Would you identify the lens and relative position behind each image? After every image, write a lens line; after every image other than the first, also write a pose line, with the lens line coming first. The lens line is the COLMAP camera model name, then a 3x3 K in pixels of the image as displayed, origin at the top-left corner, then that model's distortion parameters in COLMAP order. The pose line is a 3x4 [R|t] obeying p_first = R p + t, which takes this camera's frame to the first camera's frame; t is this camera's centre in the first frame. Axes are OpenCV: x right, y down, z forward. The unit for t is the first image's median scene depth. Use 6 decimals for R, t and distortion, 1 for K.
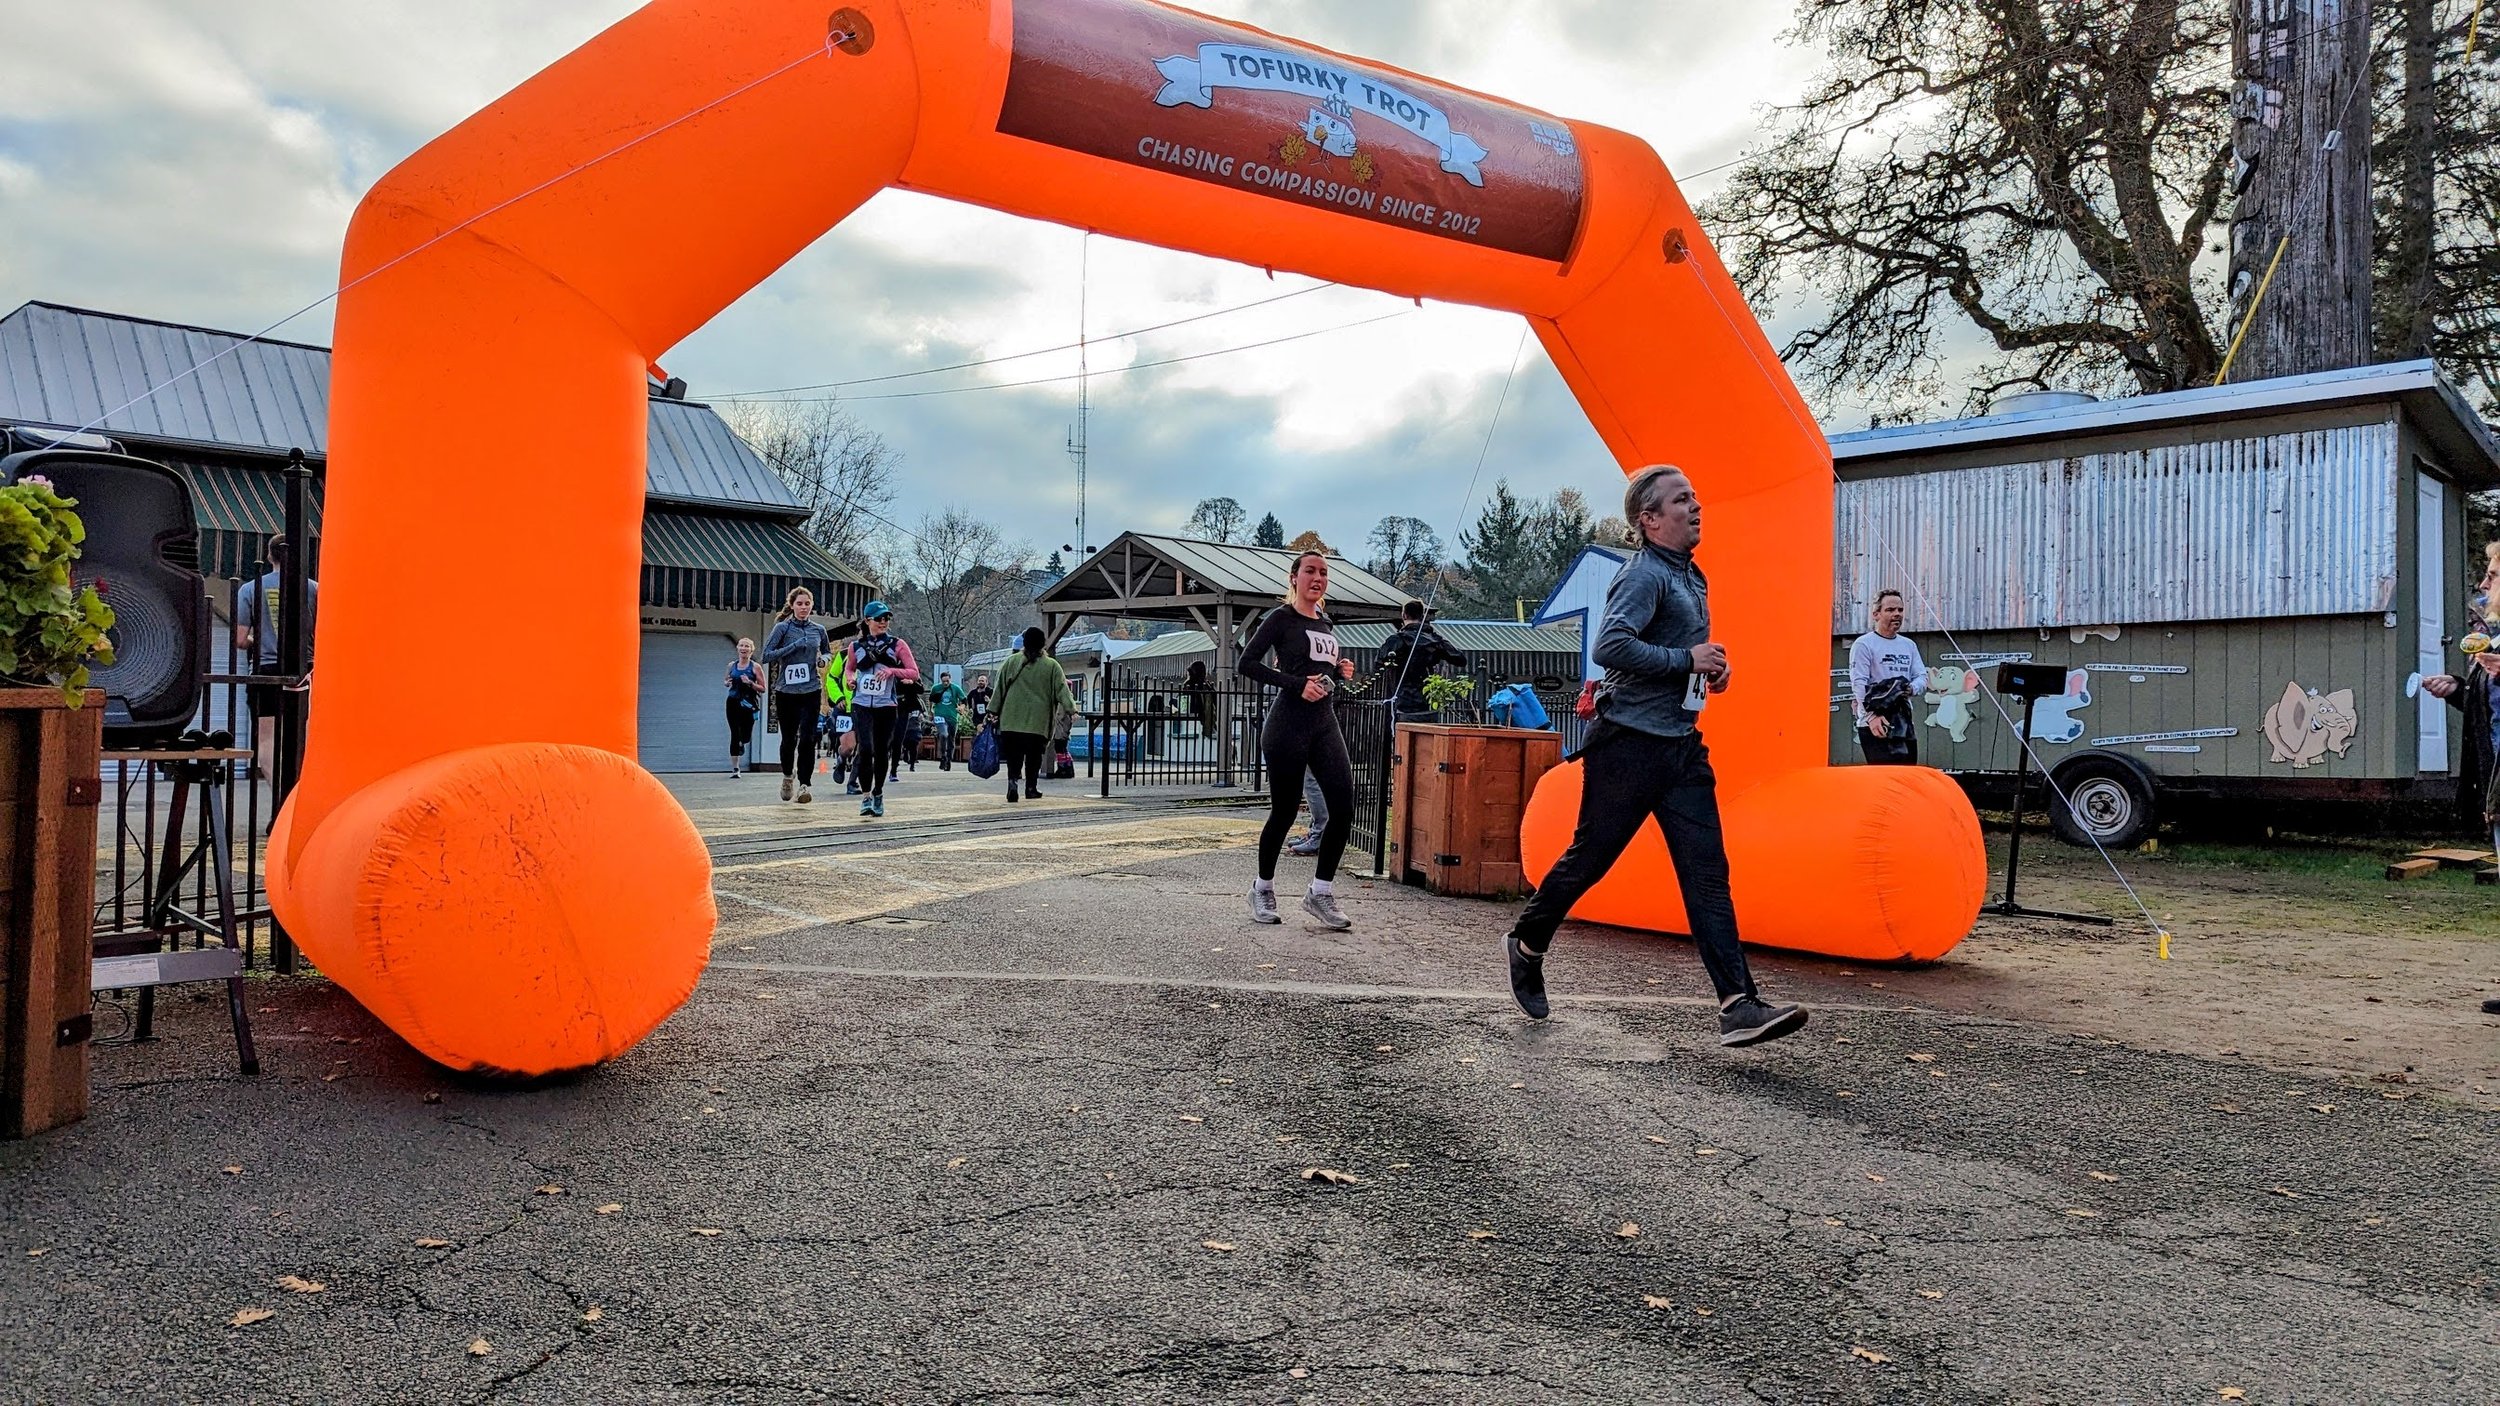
lens RADIAL K [[1807.0, 0, 1299.2], [0, 1807.0, 697.7], [0, 0, 1]] dist [0.046035, -0.001484]
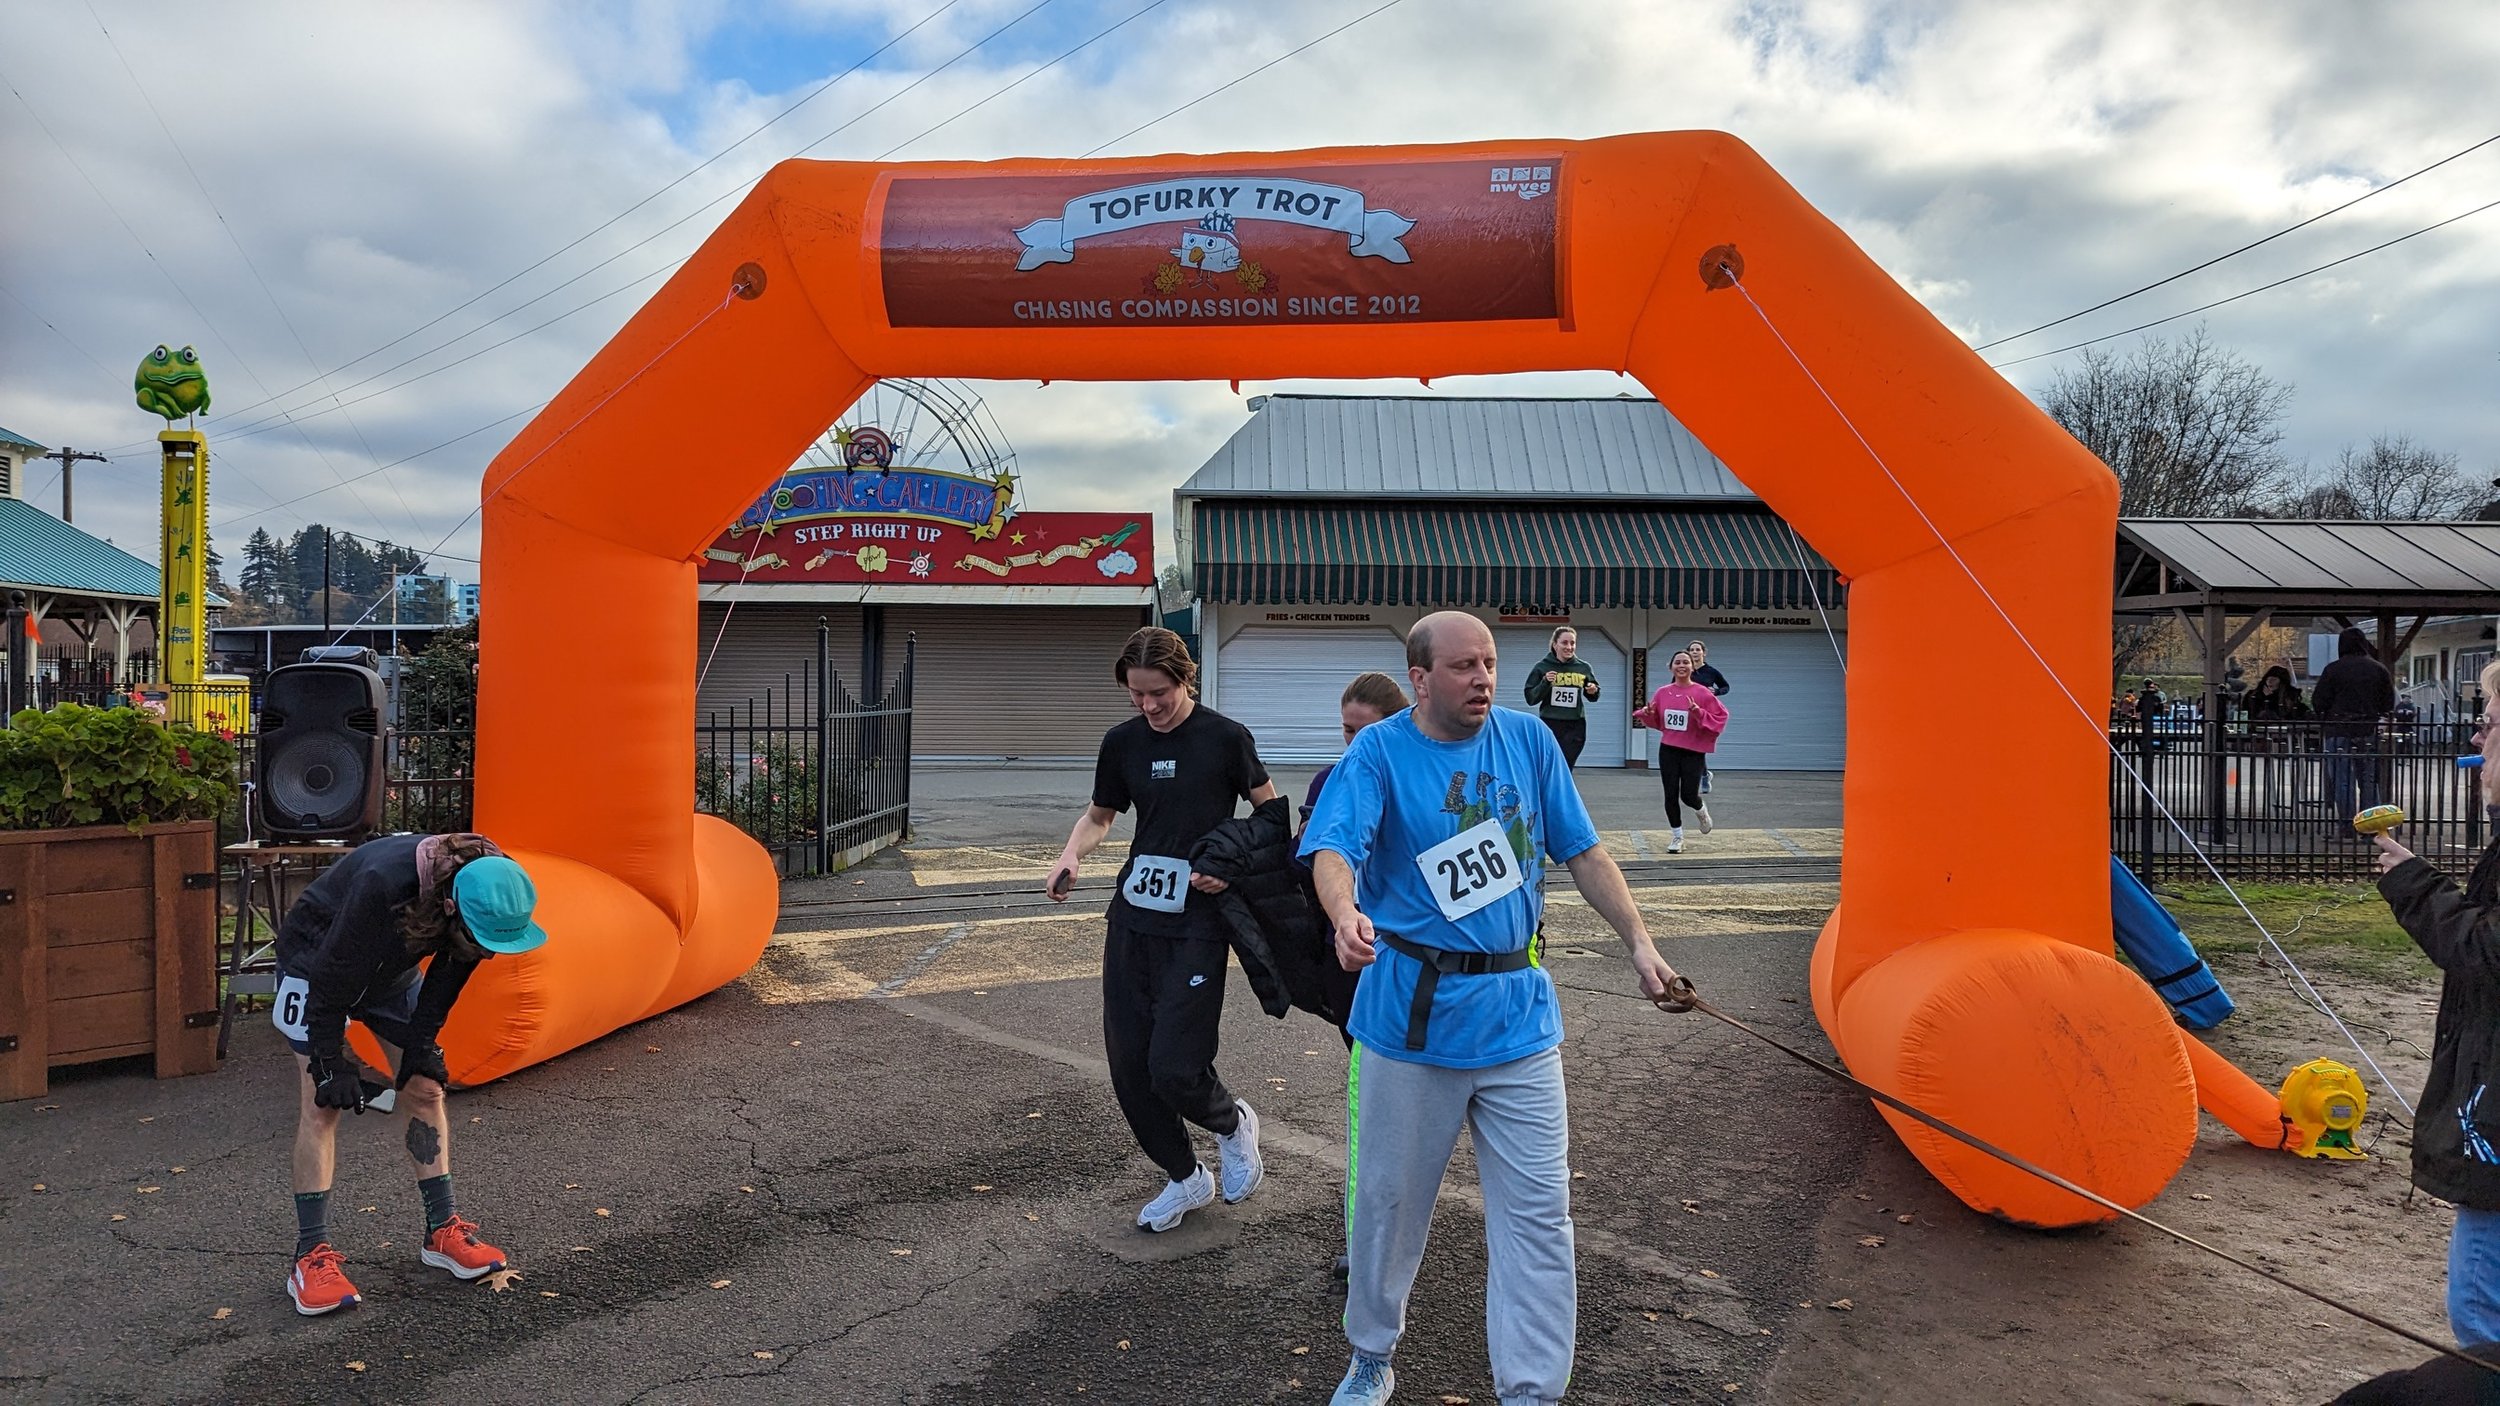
lens RADIAL K [[1770.8, 0, 1132.1], [0, 1770.8, 702.7], [0, 0, 1]] dist [0.068910, -0.040176]
pose [[0.685303, 0.003279, -0.728251, 0.368919], [0.010556, 0.999840, 0.014435, -0.042021], [0.728182, -0.017580, 0.685159, 0.158878]]
